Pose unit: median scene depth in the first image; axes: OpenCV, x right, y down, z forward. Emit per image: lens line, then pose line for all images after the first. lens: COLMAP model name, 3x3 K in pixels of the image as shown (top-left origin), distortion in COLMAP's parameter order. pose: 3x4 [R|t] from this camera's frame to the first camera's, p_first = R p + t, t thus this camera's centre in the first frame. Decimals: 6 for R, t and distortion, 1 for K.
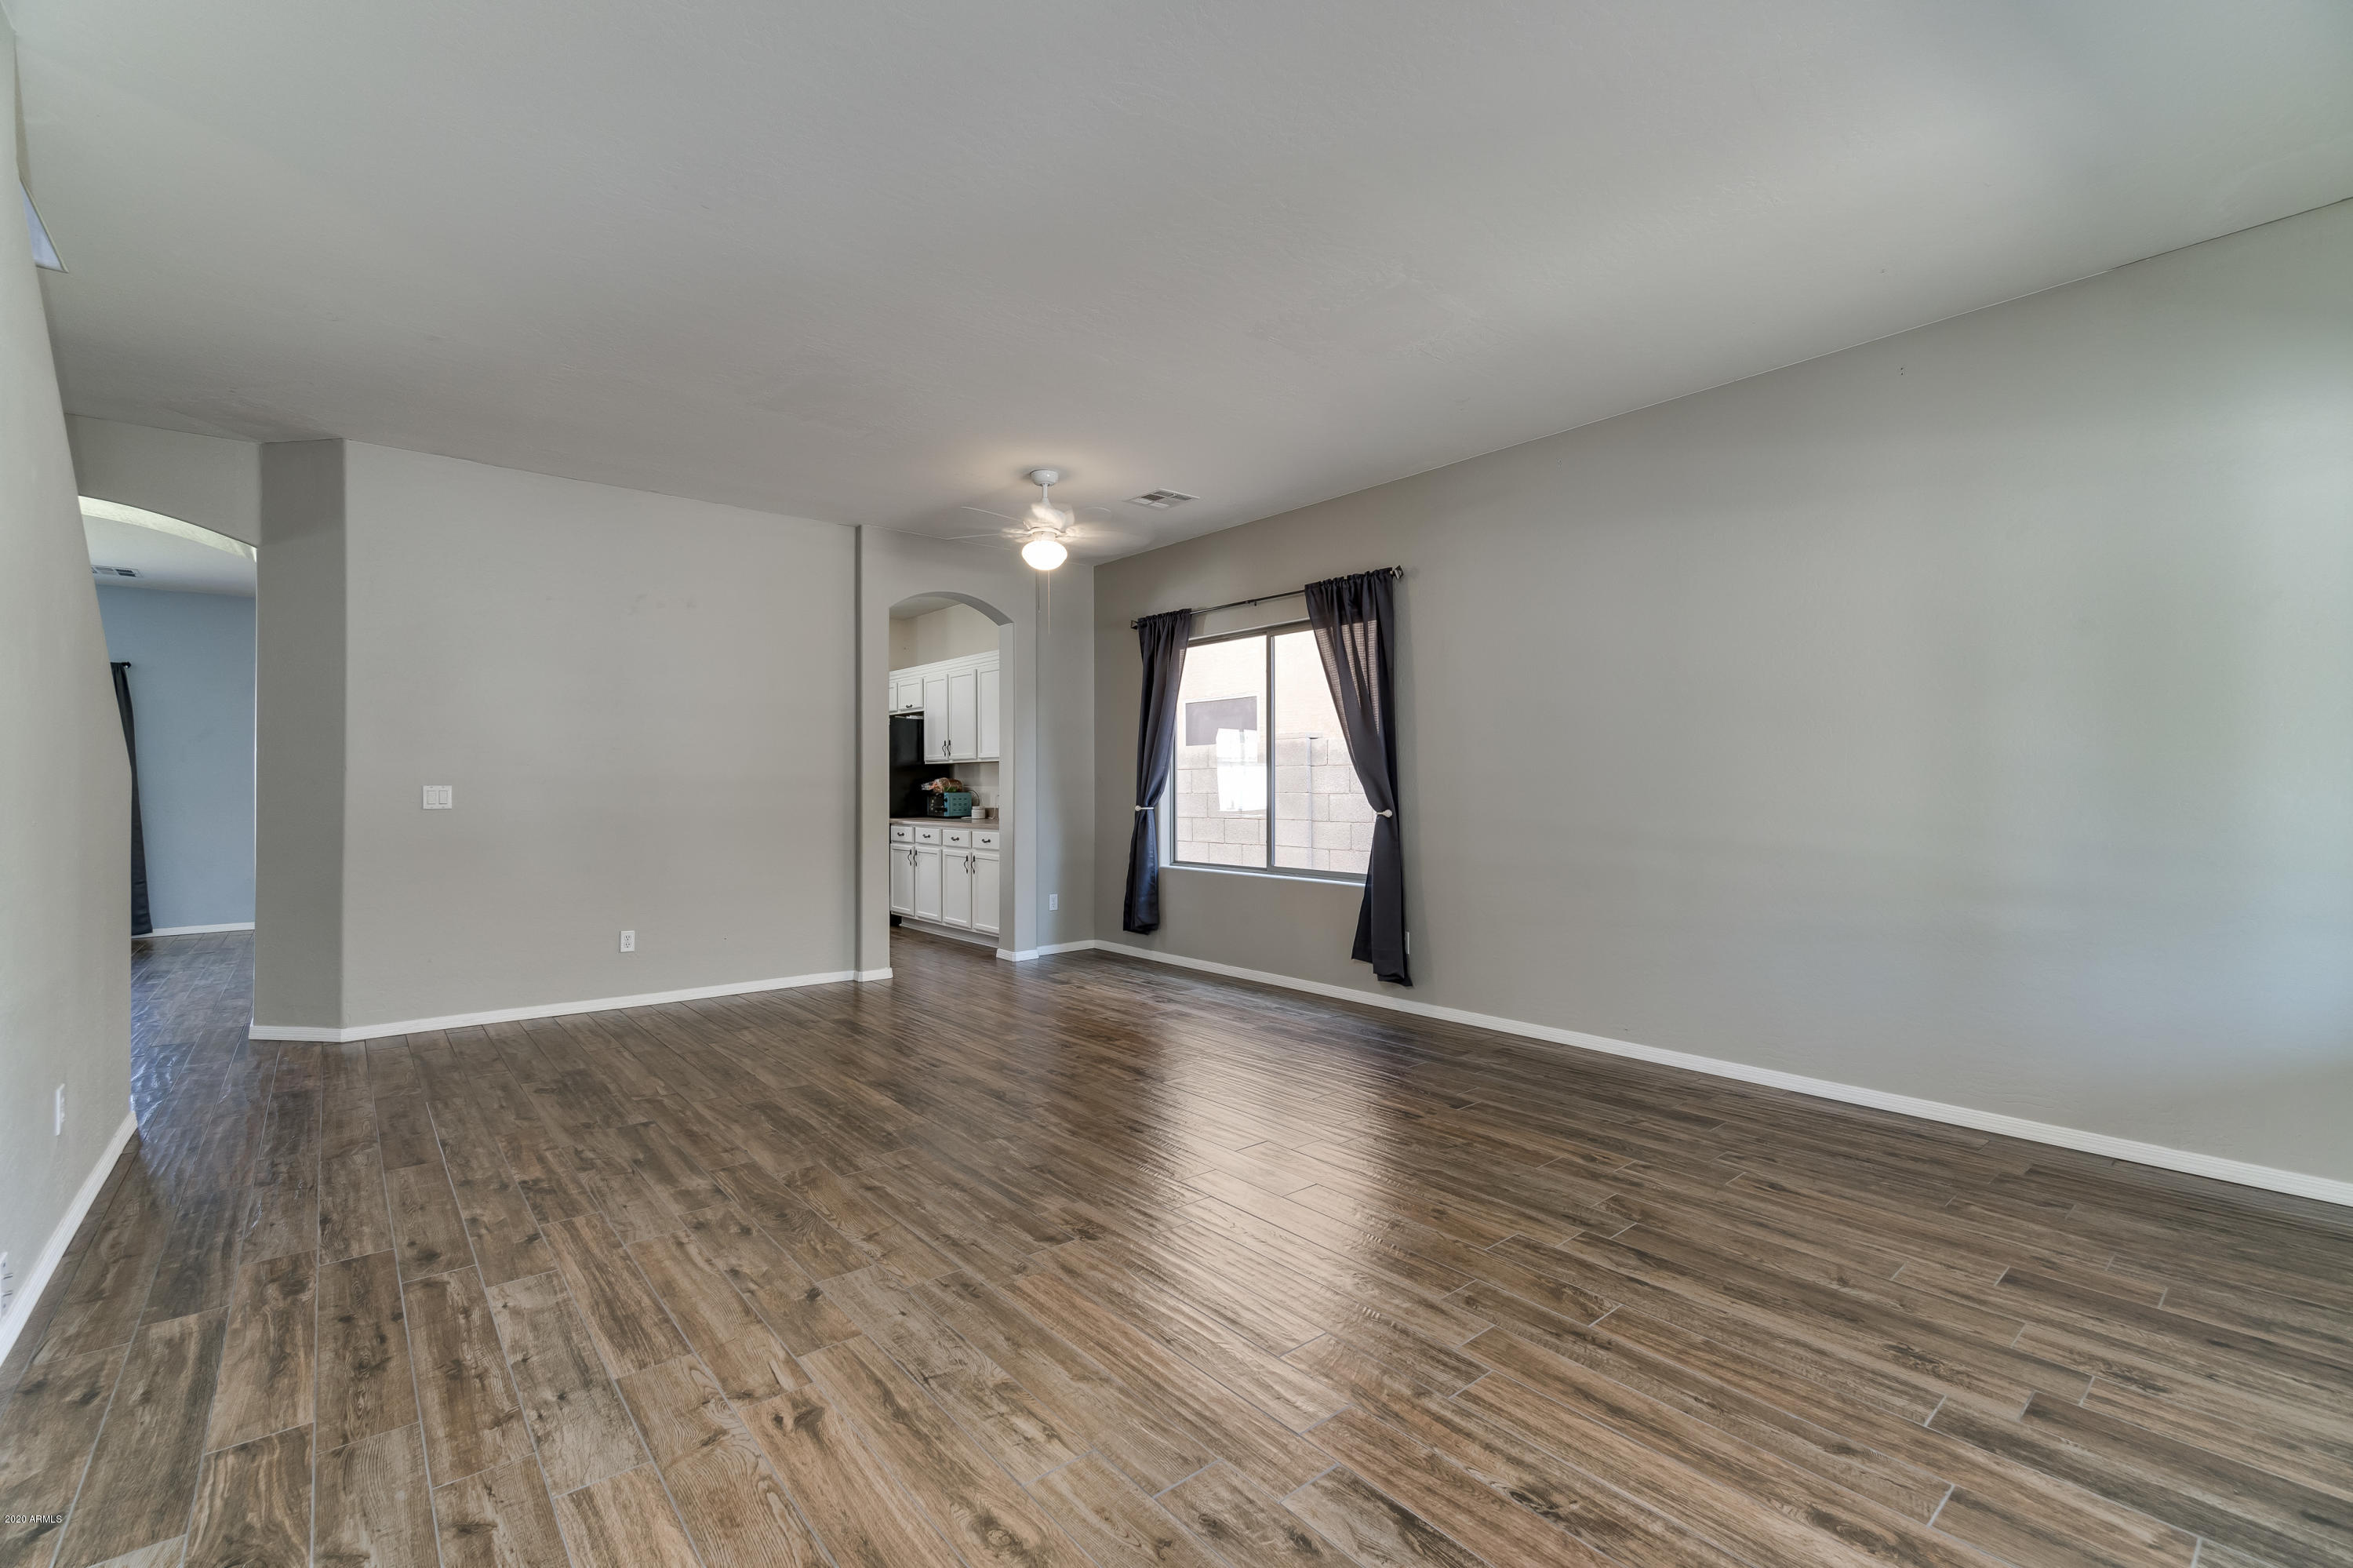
lens RADIAL K [[1021.6, 0, 1167.1], [0, 1021.6, 775.2], [0, 0, 1]] dist [-0.015823, 0.000056]
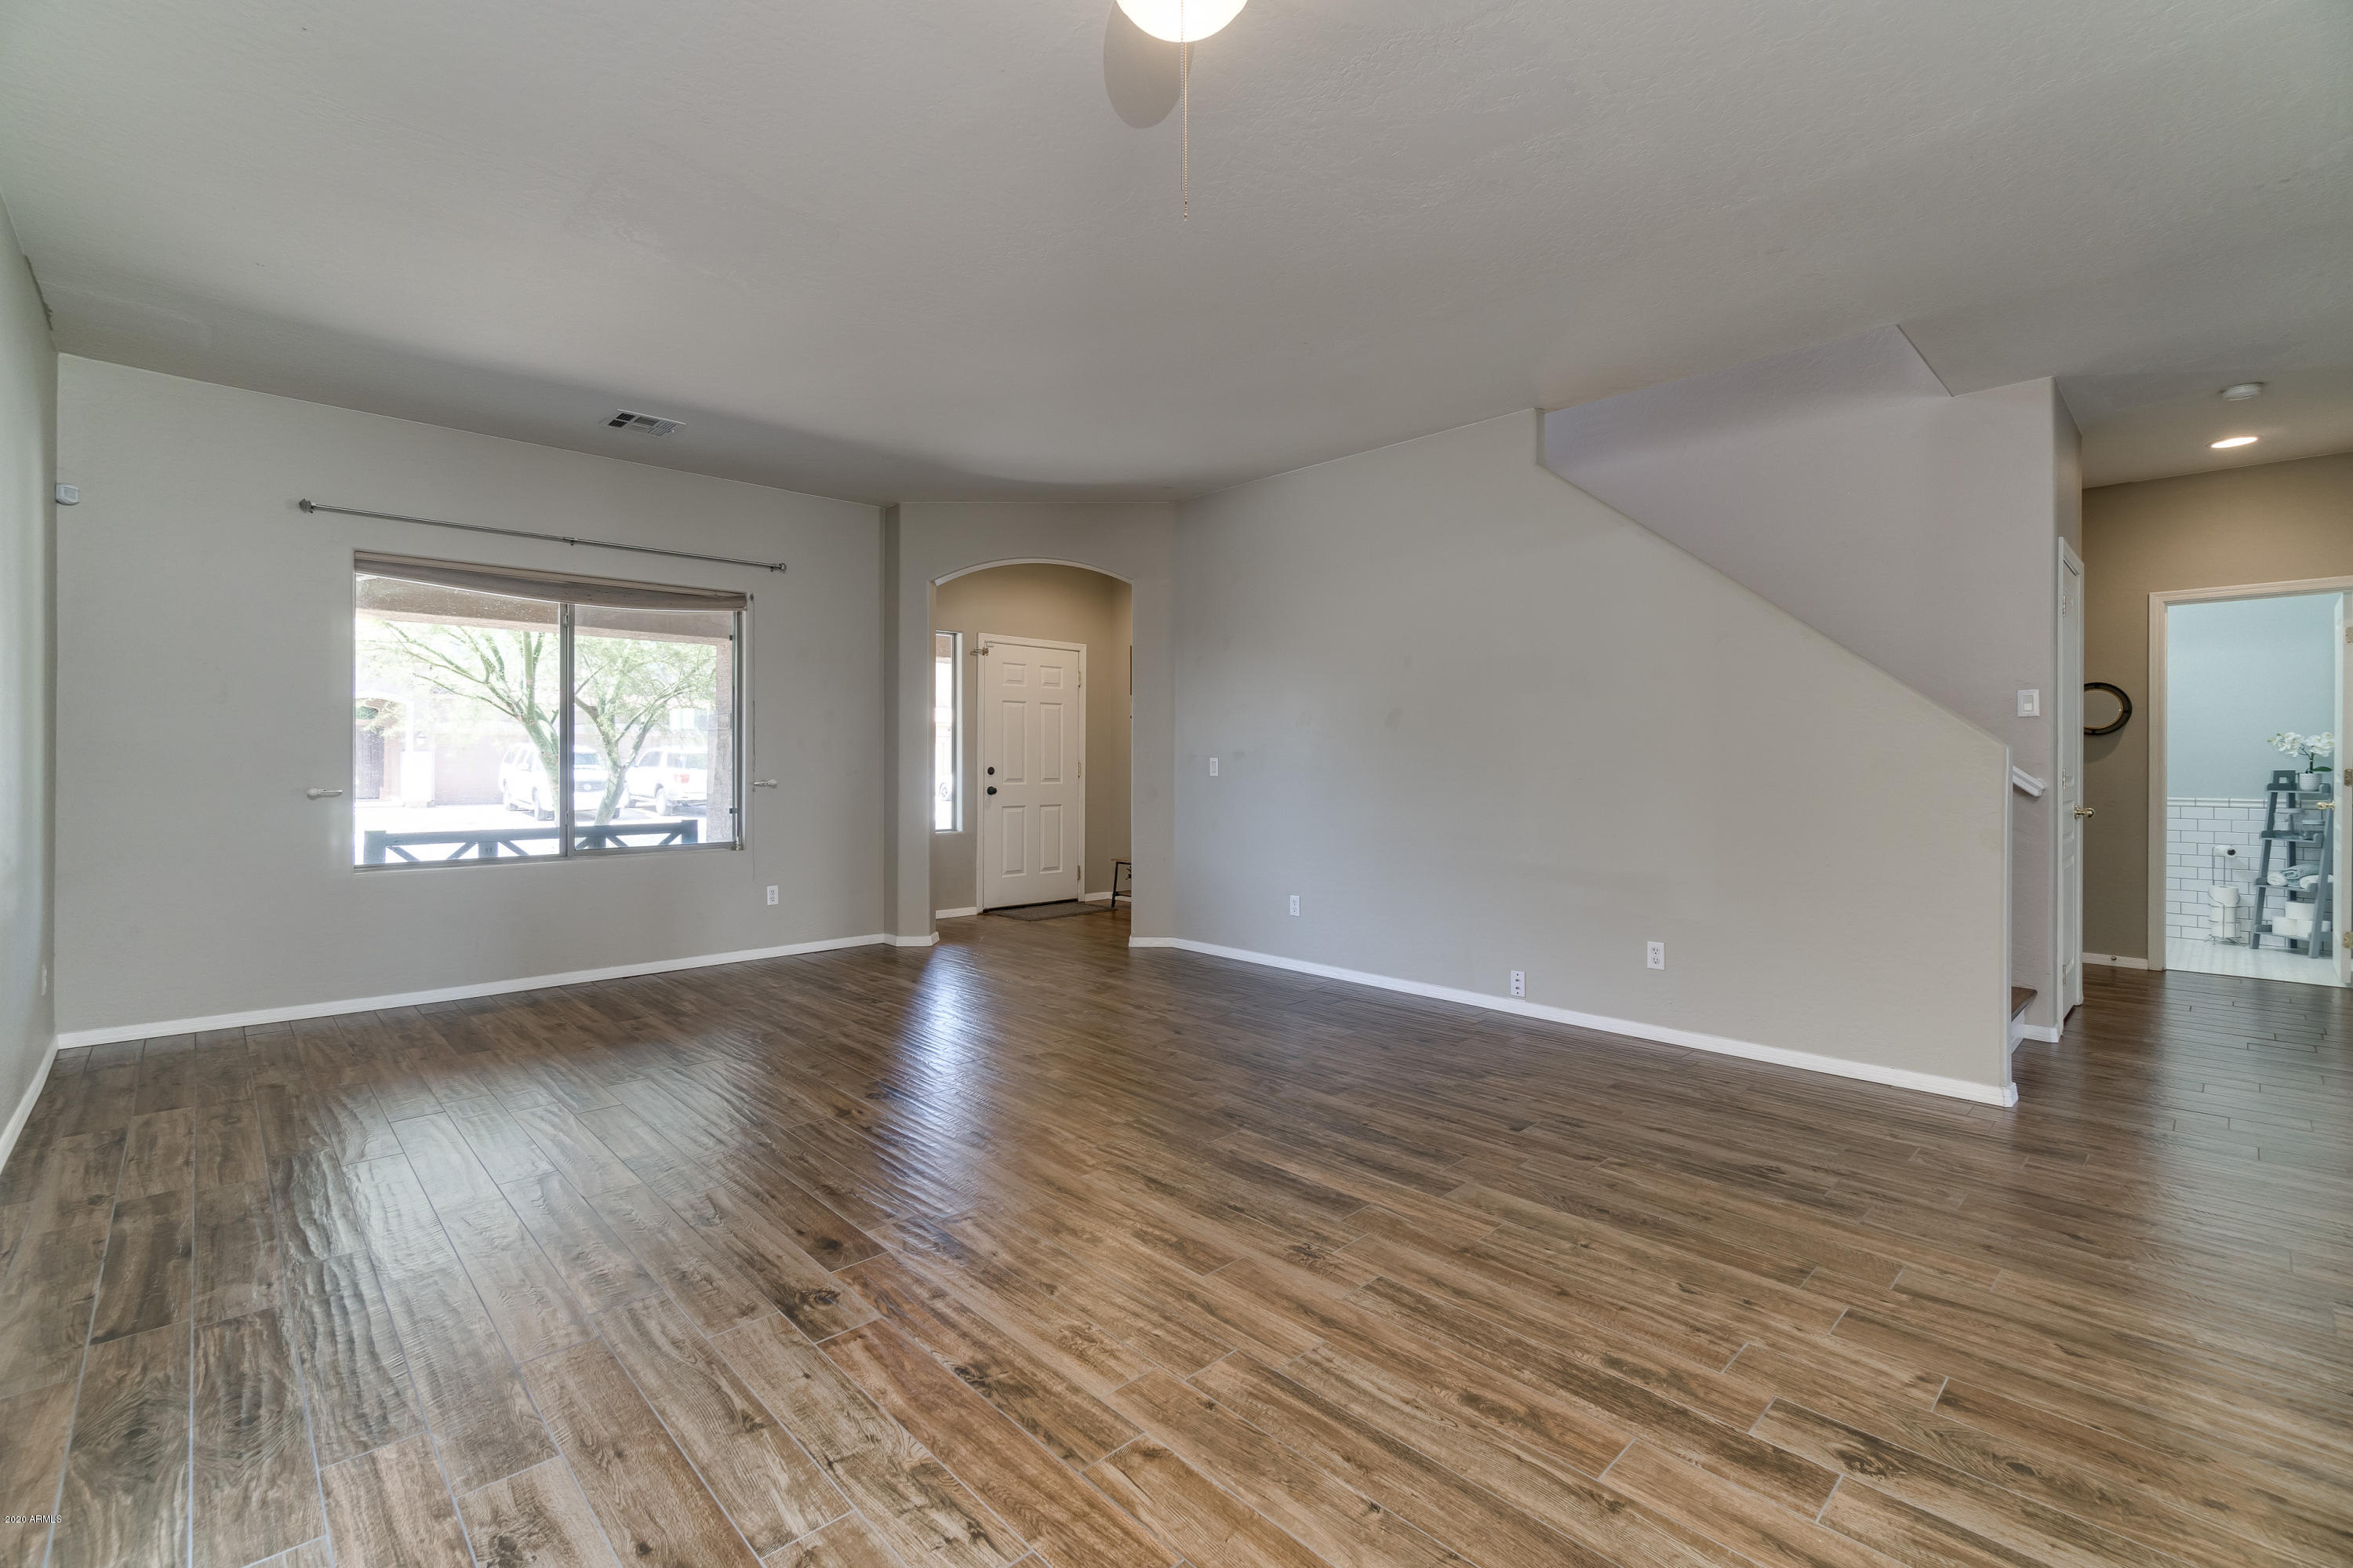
lens RADIAL K [[1021.6, 0, 1167.1], [0, 1021.6, 775.2], [0, 0, 1]] dist [-0.015823, 0.000056]
pose [[-0.998269, 0.000718, -0.058817, -0.153313], [0.000947, 0.999992, -0.003871, 0.030465], [0.058813, -0.003920, -0.998261, 2.014729]]
